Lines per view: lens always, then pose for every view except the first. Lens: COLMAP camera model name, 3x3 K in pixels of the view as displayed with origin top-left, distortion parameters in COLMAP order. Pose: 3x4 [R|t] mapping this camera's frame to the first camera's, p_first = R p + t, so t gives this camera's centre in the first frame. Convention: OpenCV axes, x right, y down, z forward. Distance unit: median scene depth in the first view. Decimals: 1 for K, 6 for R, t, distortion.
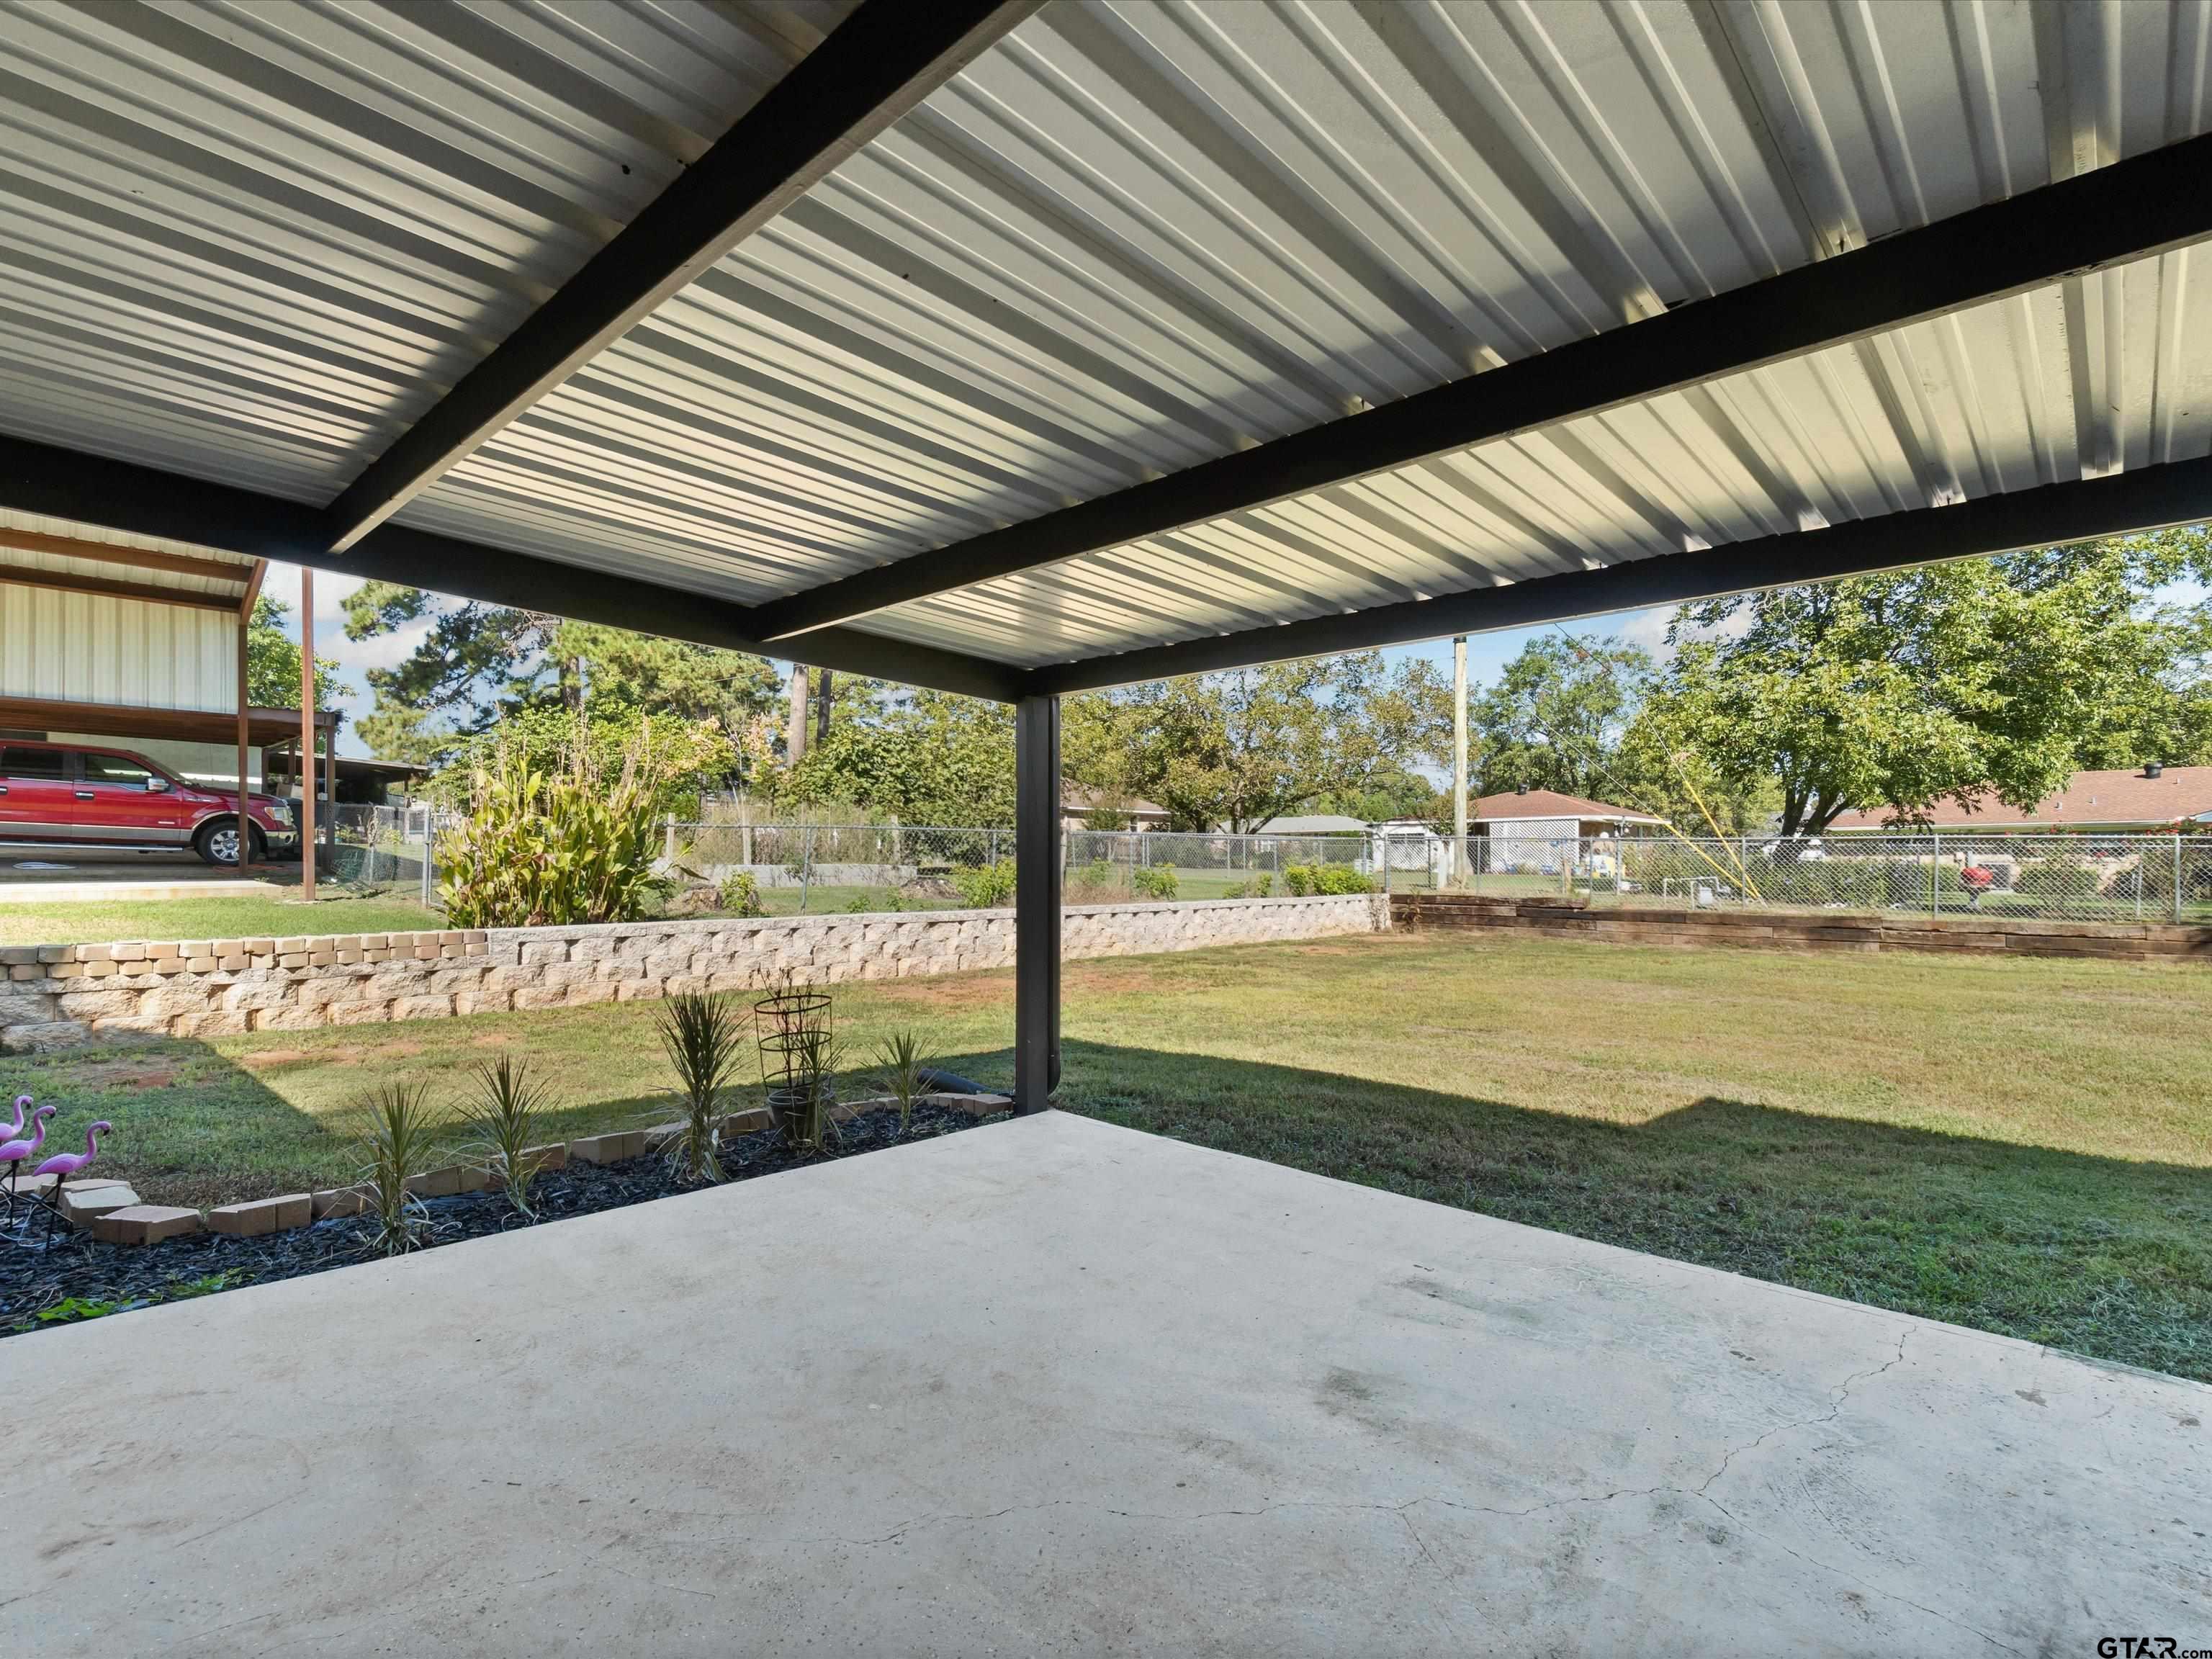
lens RADIAL K [[1089.8, 0, 1096.4], [0, 1089.8, 866.4], [0, 0, 1]] dist [-0.000471, -0.000172]
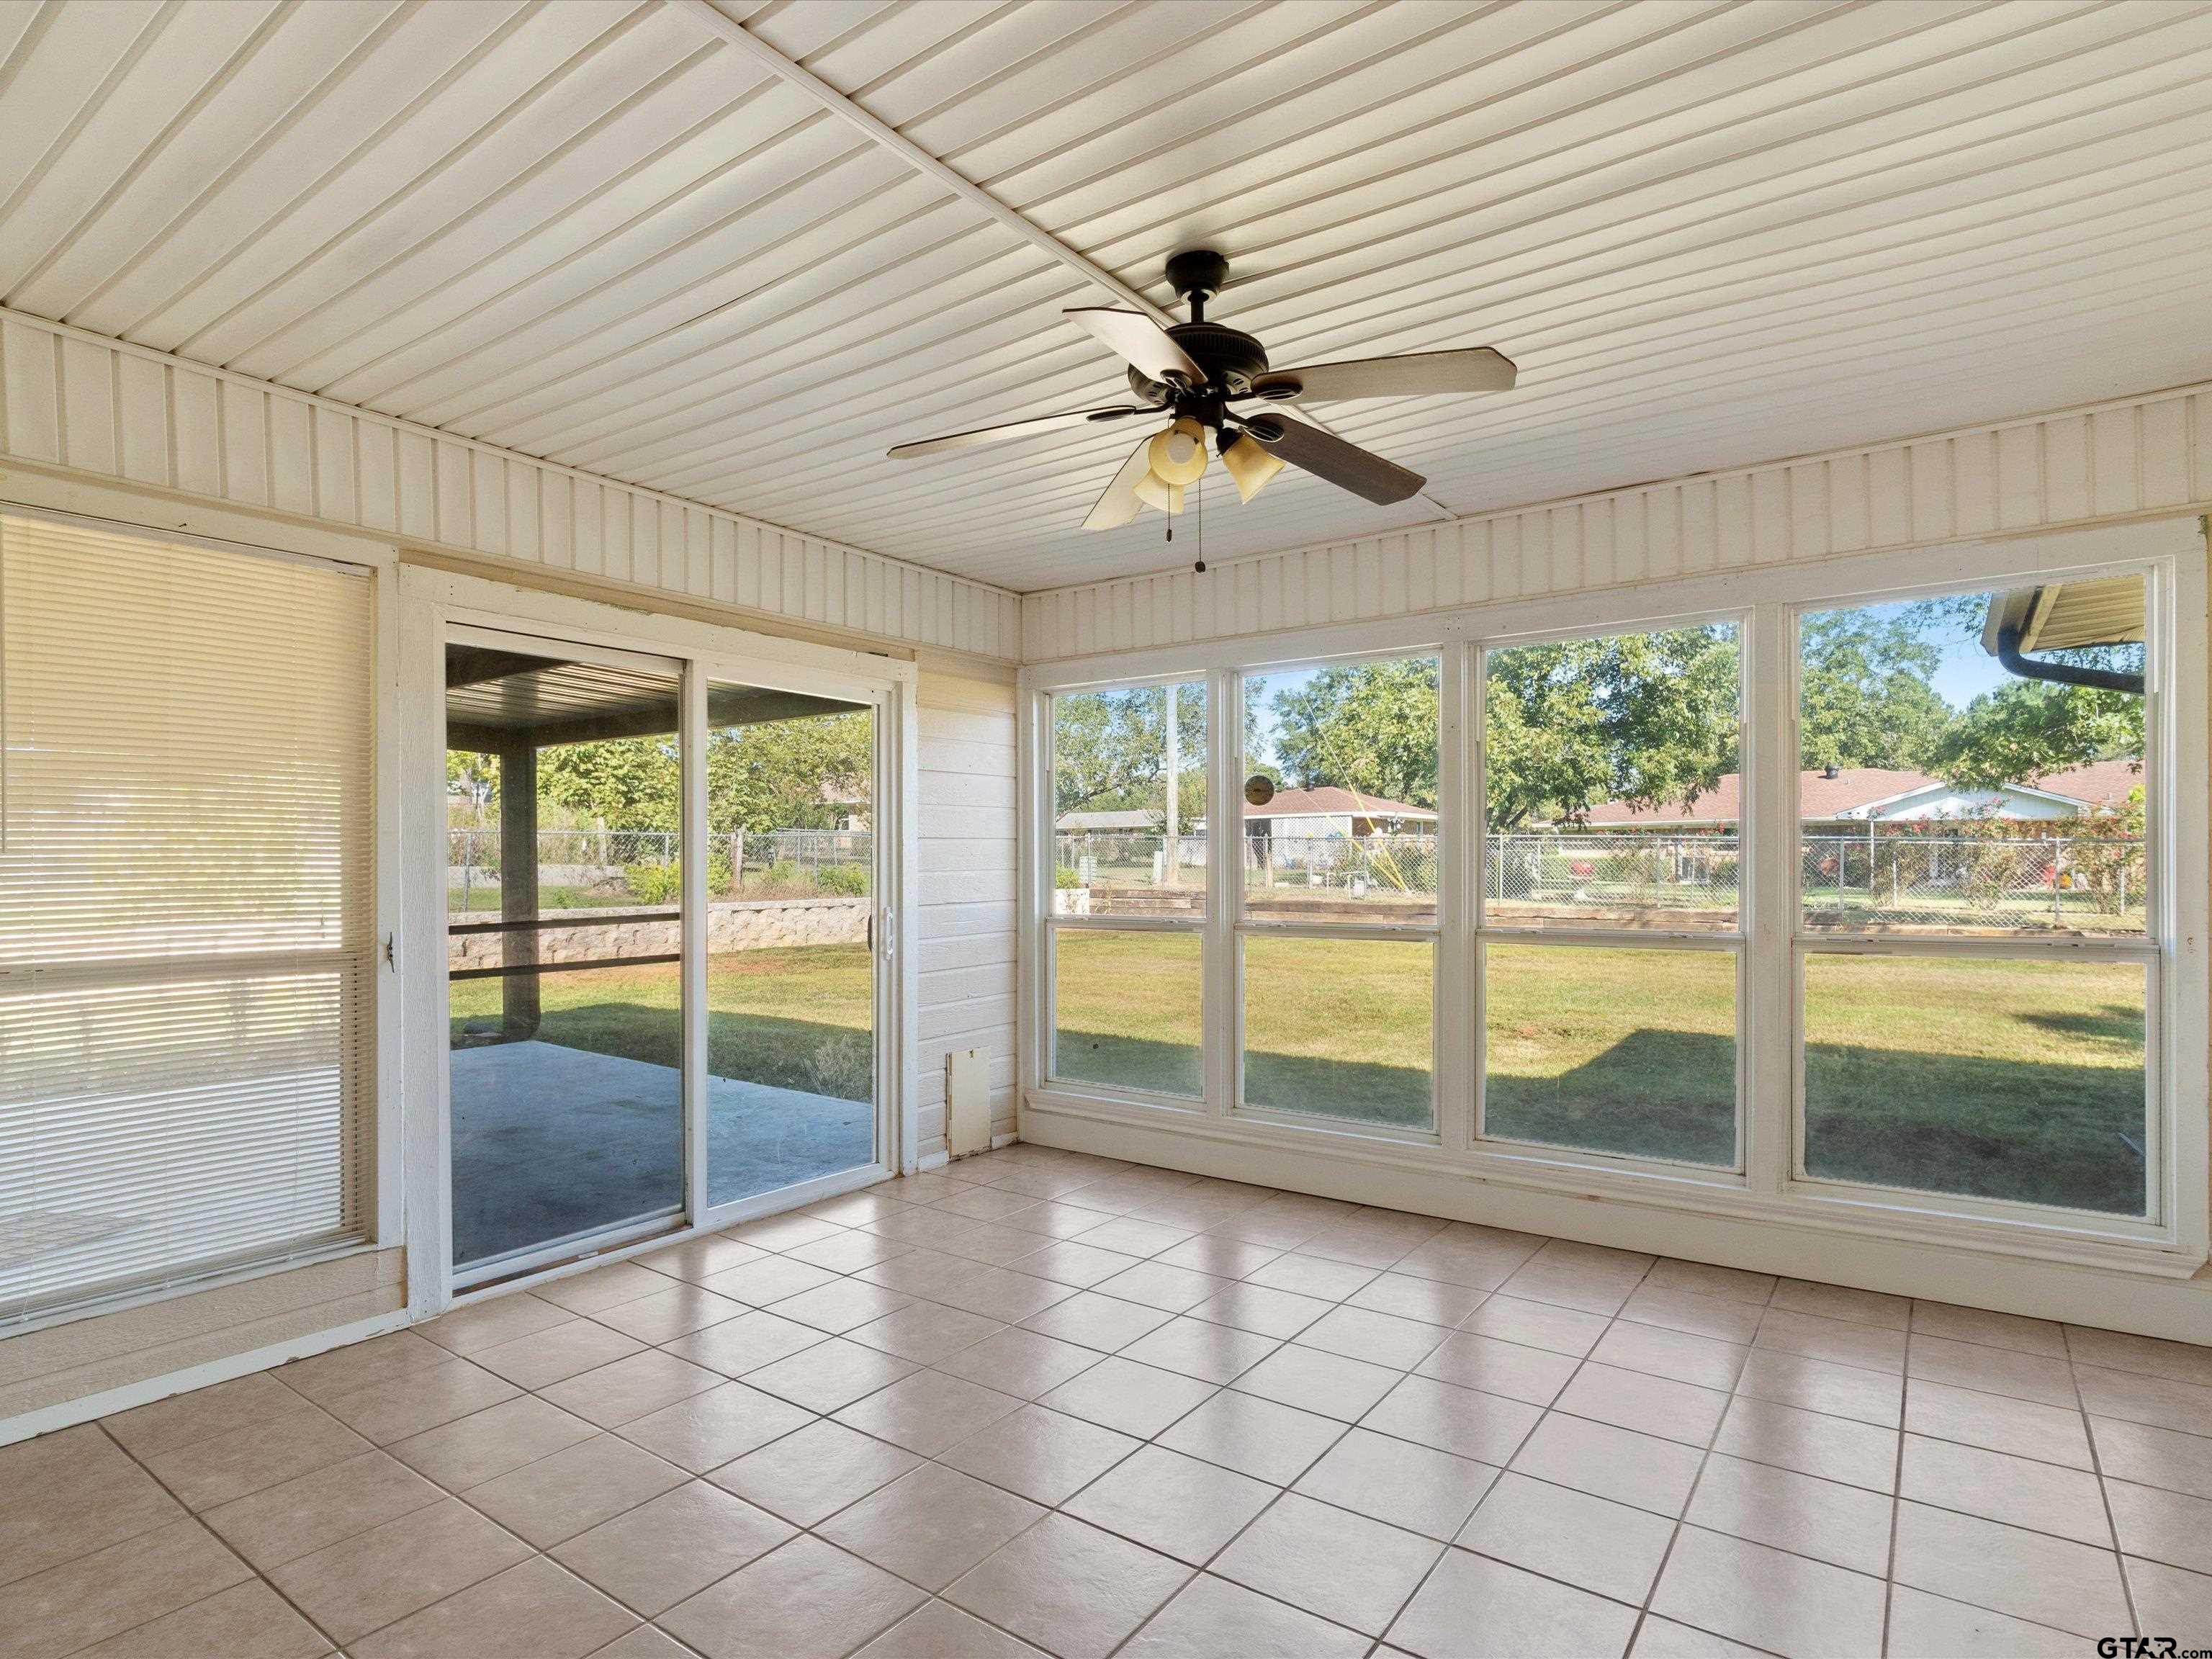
lens RADIAL K [[1182.2, 0, 1099.6], [0, 1182.2, 862.2], [0, 0, 1]] dist [0.001981, 0.000060]
pose [[0.991550, -0.006370, 0.129570, 0.137485], [0.006366, 0.999980, 0.000443, -0.001604], [-0.129570, 0.000385, 0.991570, -0.173298]]
